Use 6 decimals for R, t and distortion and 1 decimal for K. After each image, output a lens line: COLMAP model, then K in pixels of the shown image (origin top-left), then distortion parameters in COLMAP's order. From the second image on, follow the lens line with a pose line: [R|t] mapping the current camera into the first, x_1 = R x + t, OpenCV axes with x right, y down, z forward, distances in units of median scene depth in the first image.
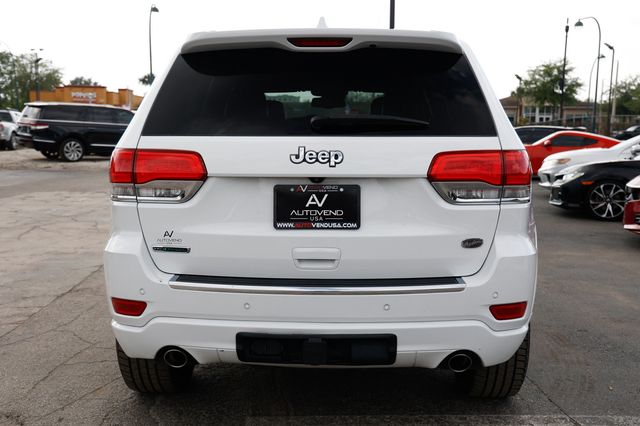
lens RADIAL K [[710.7, 0, 320.0], [0, 710.7, 213.0], [0, 0, 1]] dist [-0.009372, 0.169904]
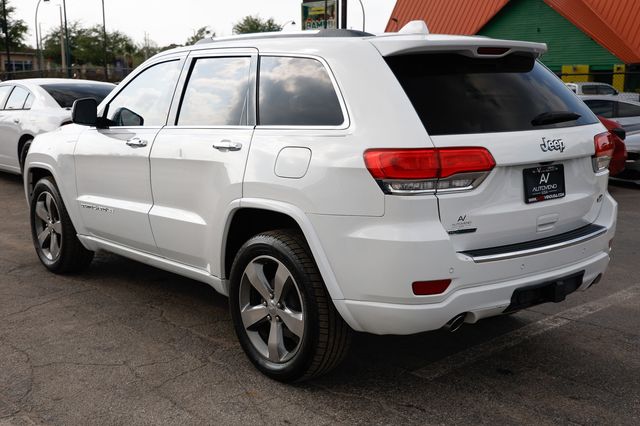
lens RADIAL K [[768.1, 0, 320.0], [0, 768.1, 213.0], [0, 0, 1]] dist [0.104732, 0.011780]
pose [[0.741182, -0.117850, 0.660879, -1.209736], [0.080361, 0.992967, 0.086943, -0.107072], [-0.666477, -0.011332, 0.745440, 0.207172]]
